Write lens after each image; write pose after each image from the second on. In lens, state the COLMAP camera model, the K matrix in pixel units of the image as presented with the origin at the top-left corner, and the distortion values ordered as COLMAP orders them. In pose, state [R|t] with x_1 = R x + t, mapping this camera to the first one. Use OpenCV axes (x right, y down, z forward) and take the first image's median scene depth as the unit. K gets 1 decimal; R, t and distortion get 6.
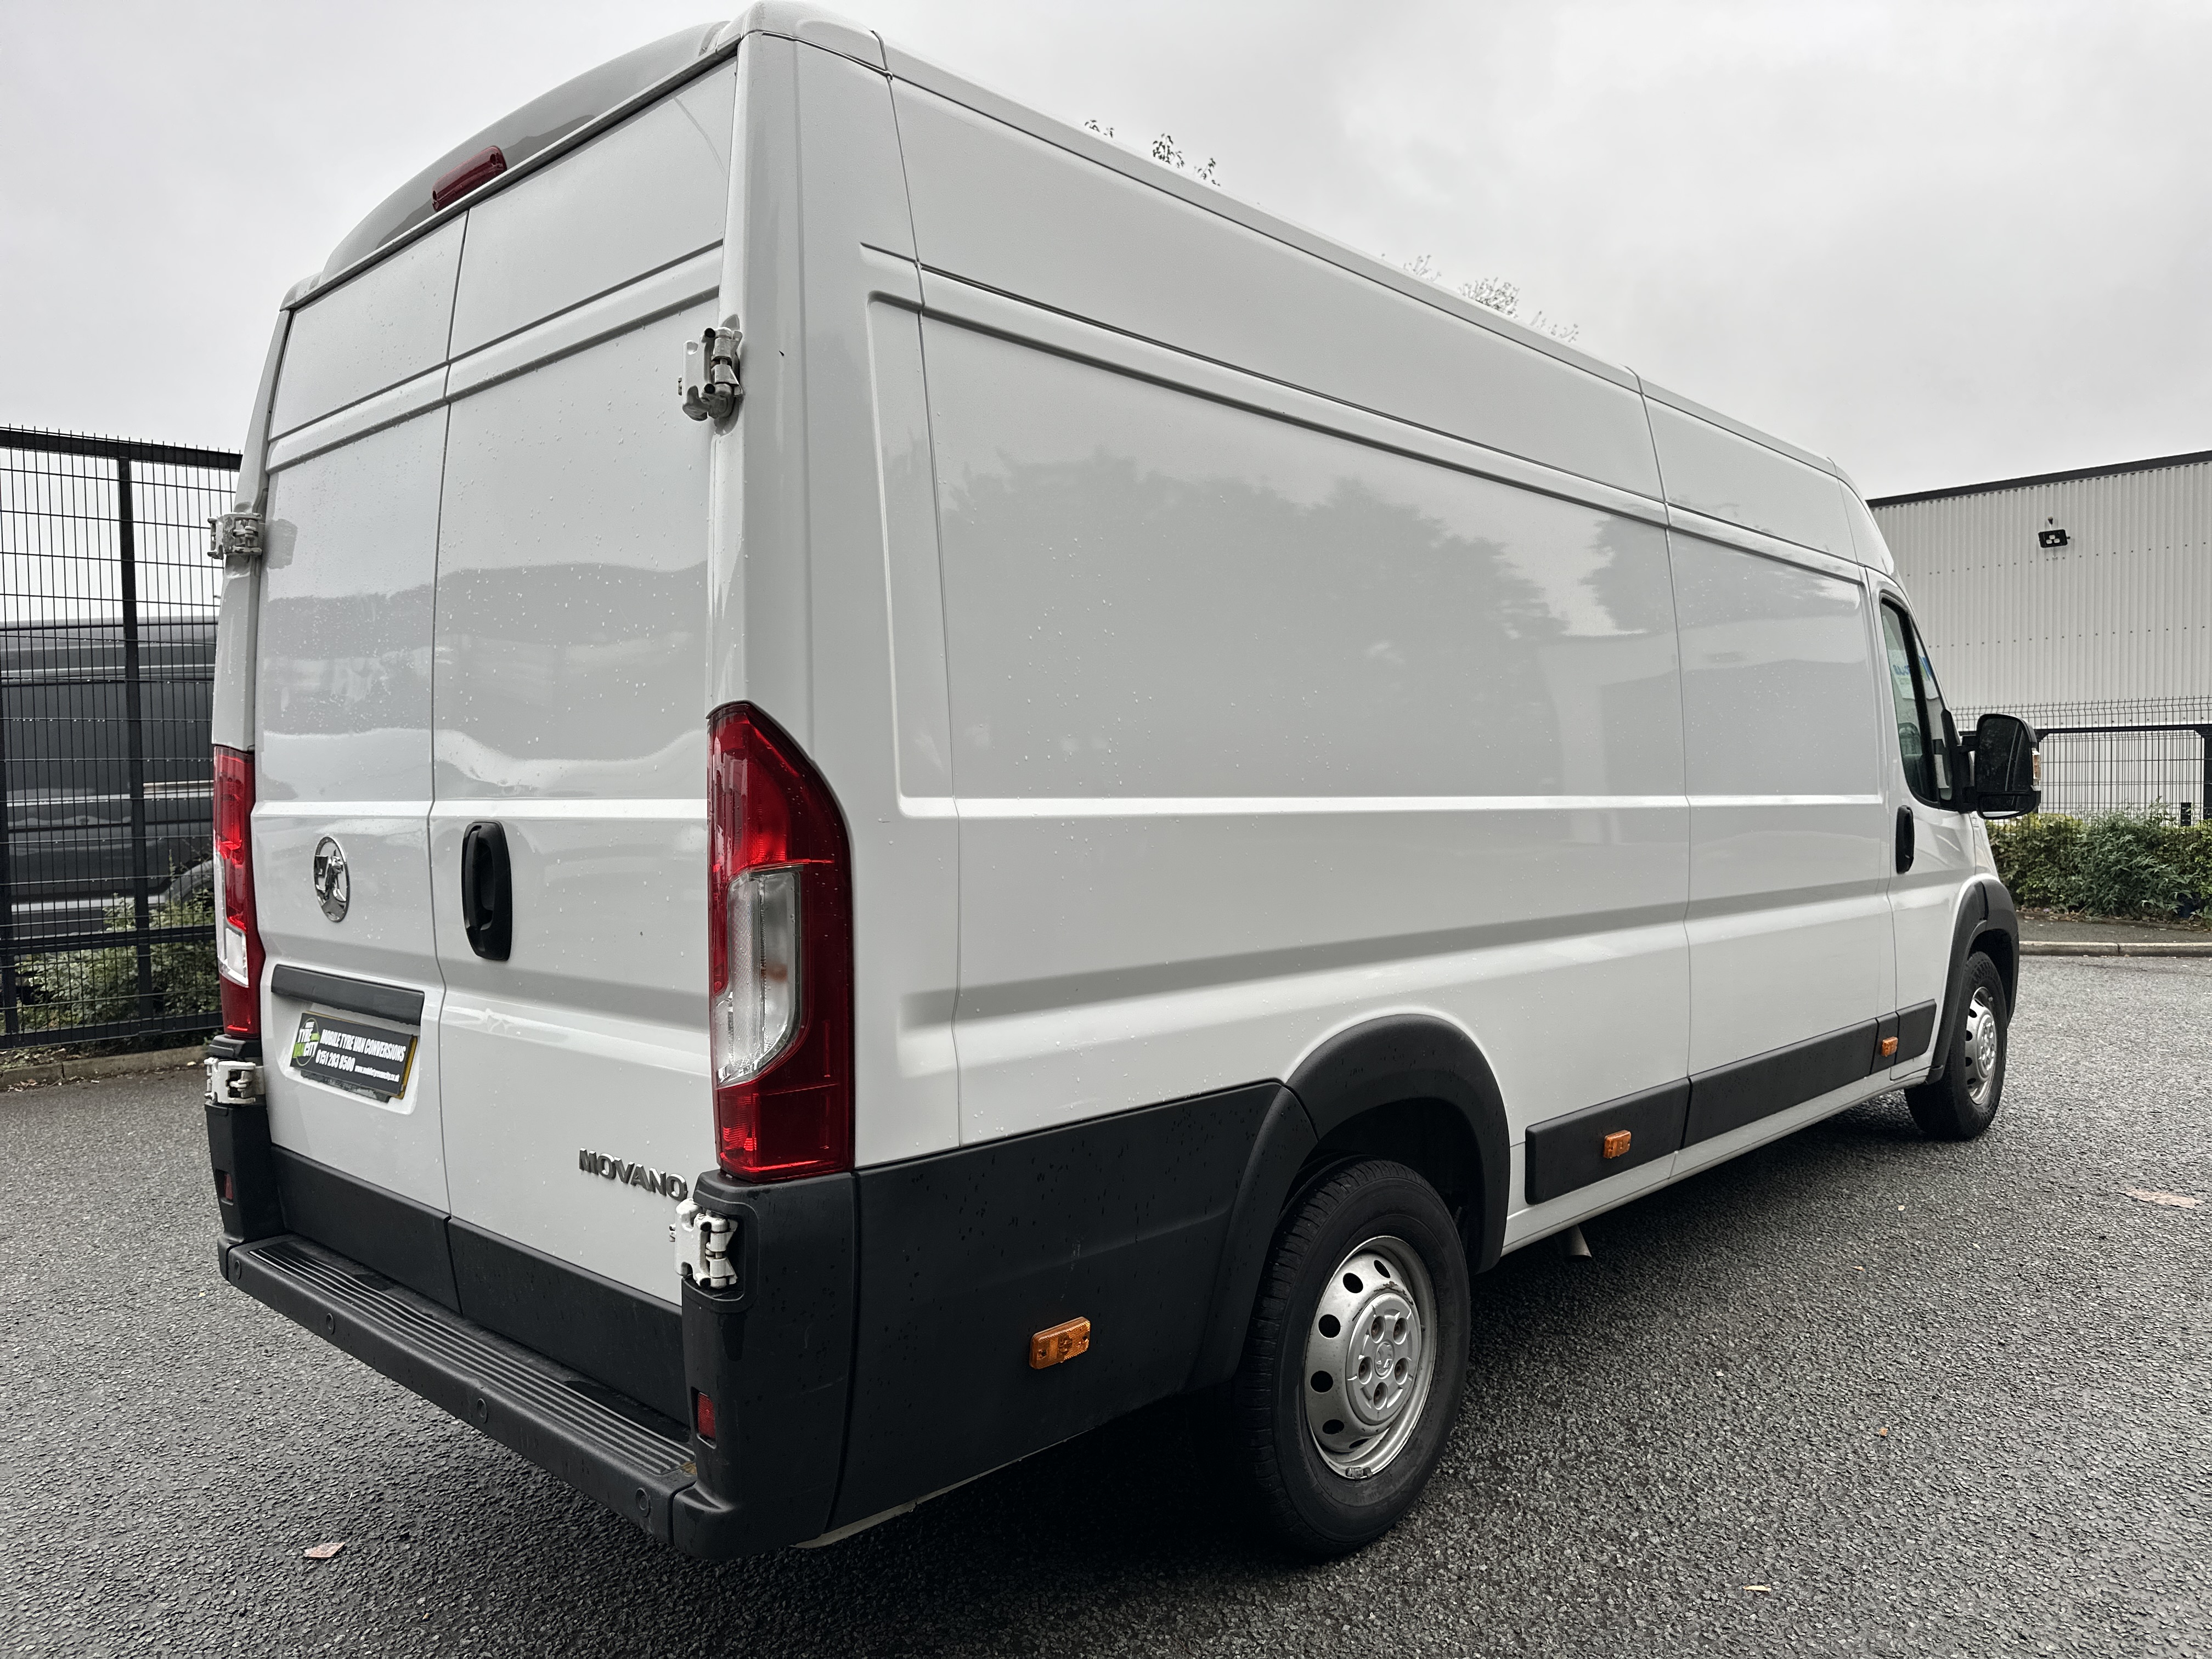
lens RADIAL K [[1583.3, 0, 1106.0], [0, 1583.3, 829.5], [0, 0, 1]] dist [-0.002497, -0.000775]
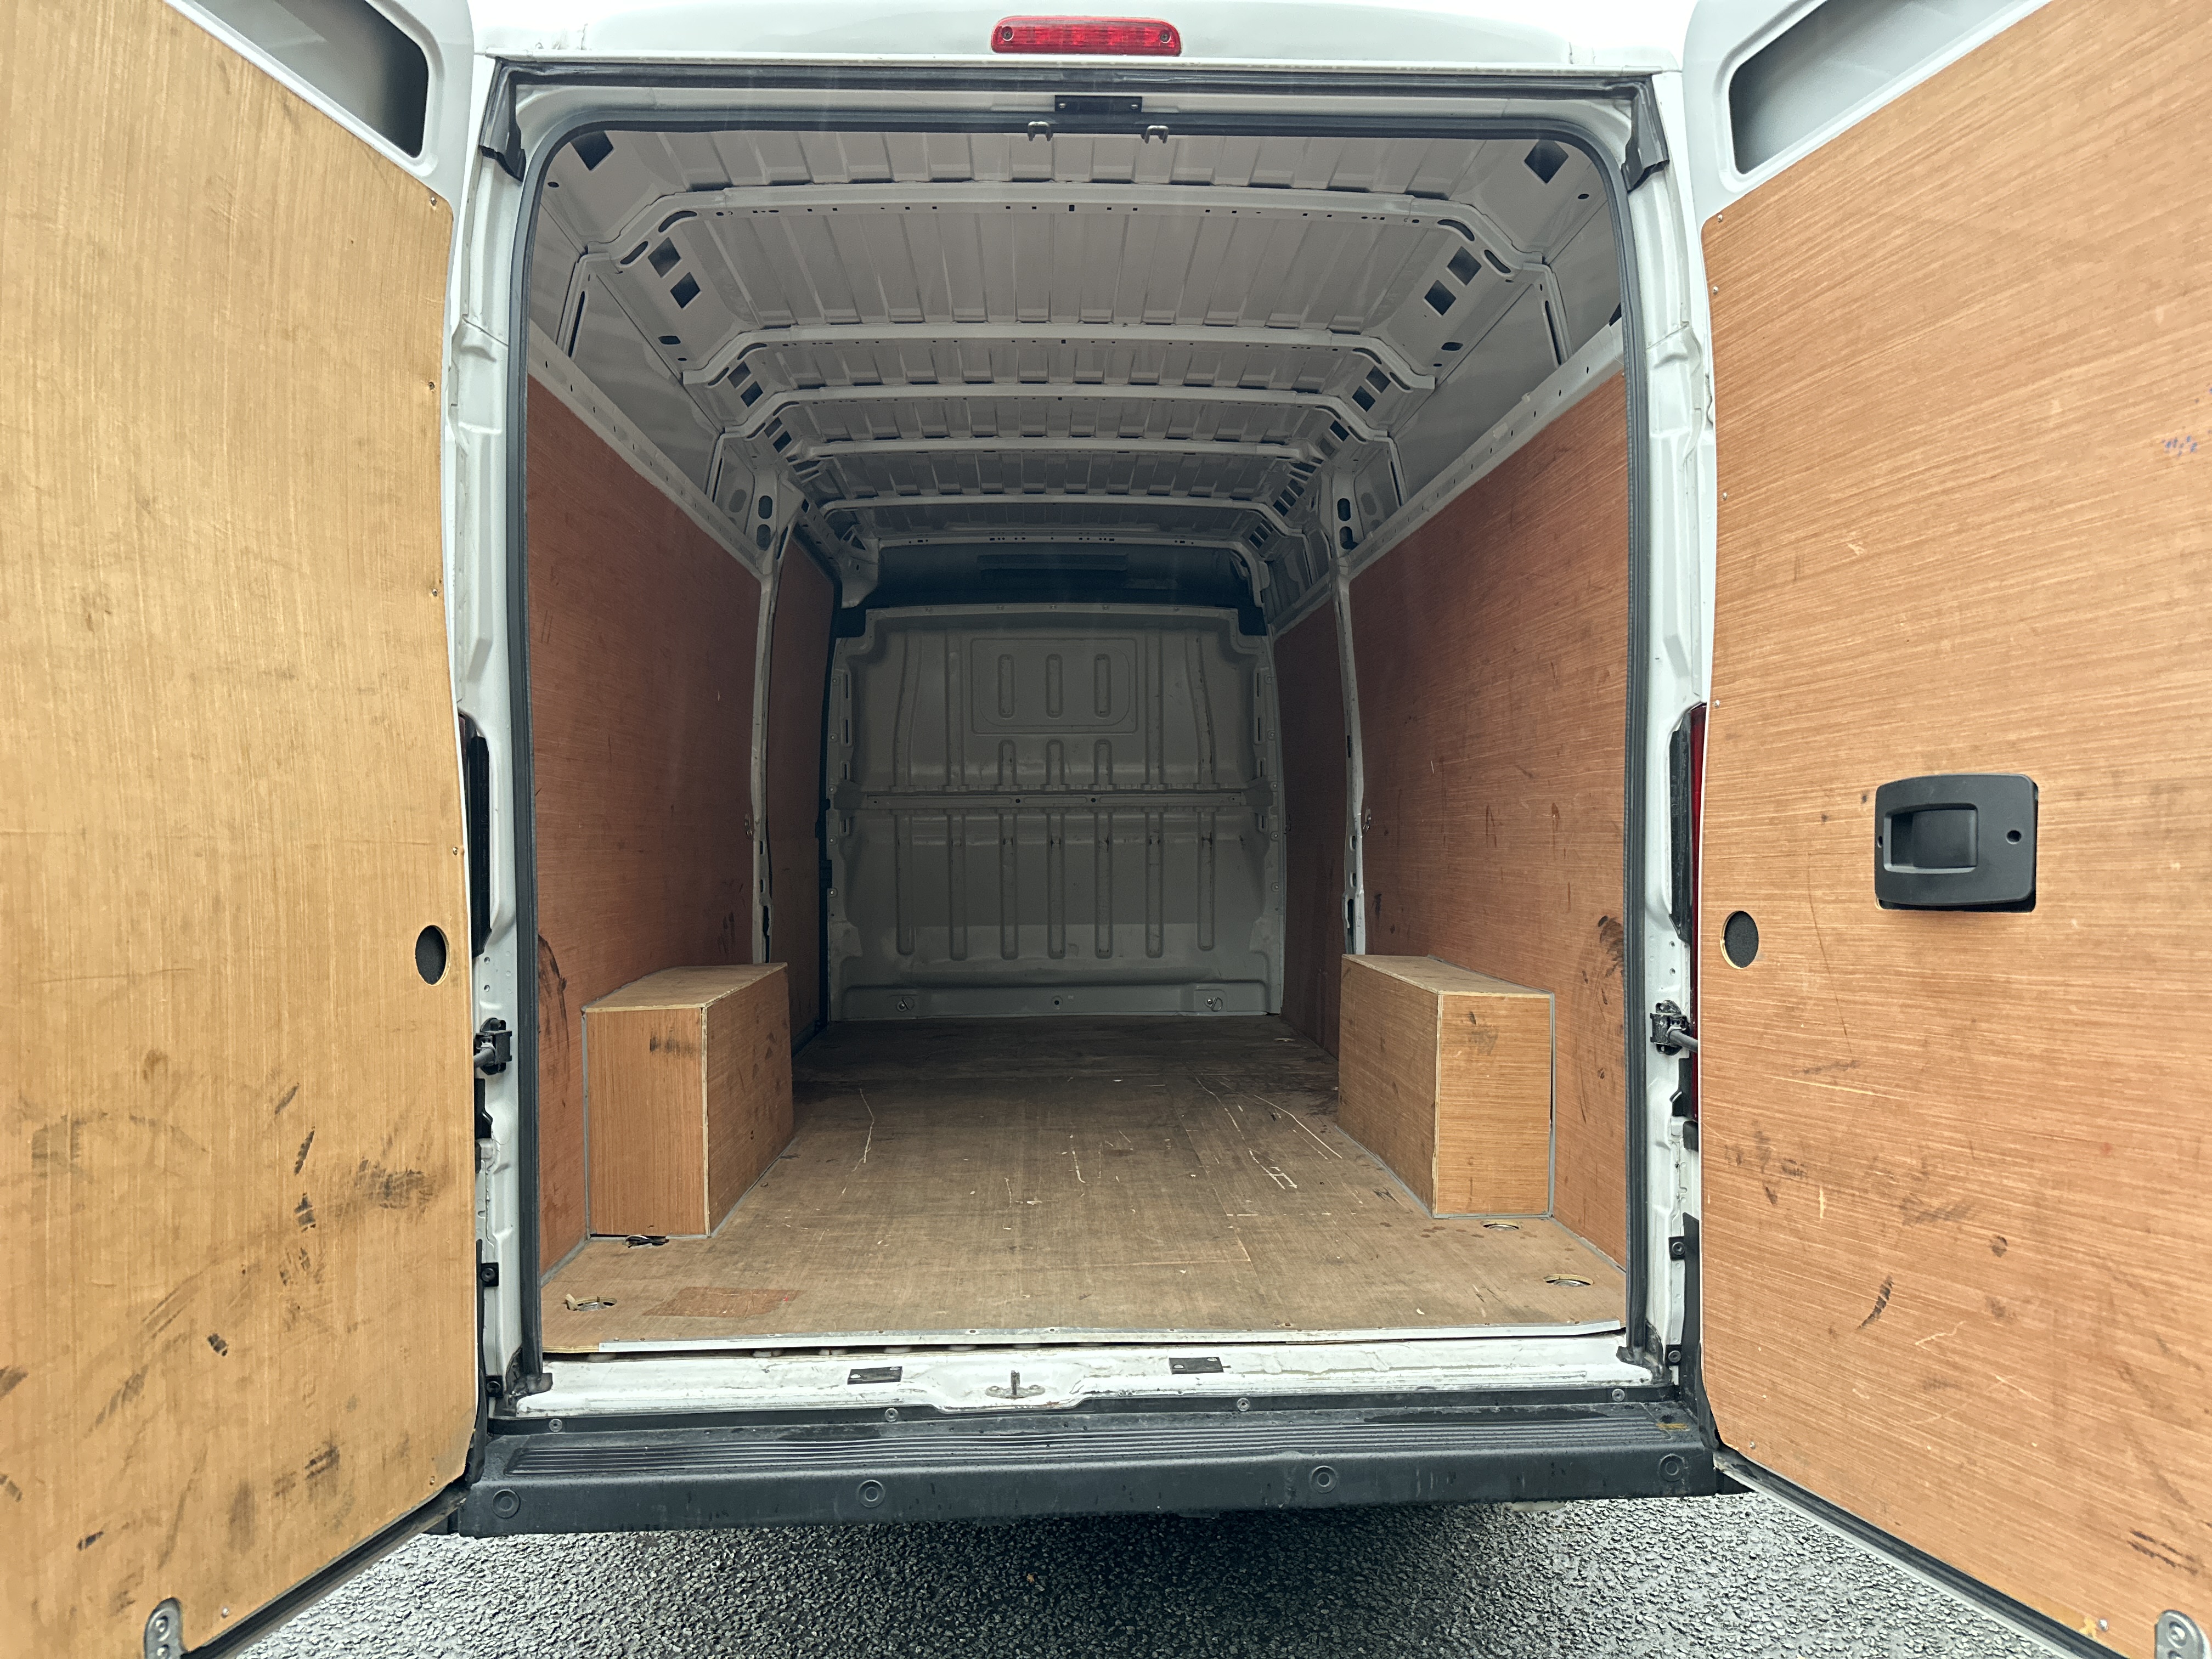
lens RADIAL K [[1572.9, 0, 1102.8], [0, 1572.9, 837.0], [0, 0, 1]] dist [0.062797, -0.059632]
pose [[0.690369, -0.004493, 0.723443, -0.949459], [0.016700, 0.999813, -0.009726, 0.016749], [-0.723265, 0.018796, 0.690315, 0.408471]]
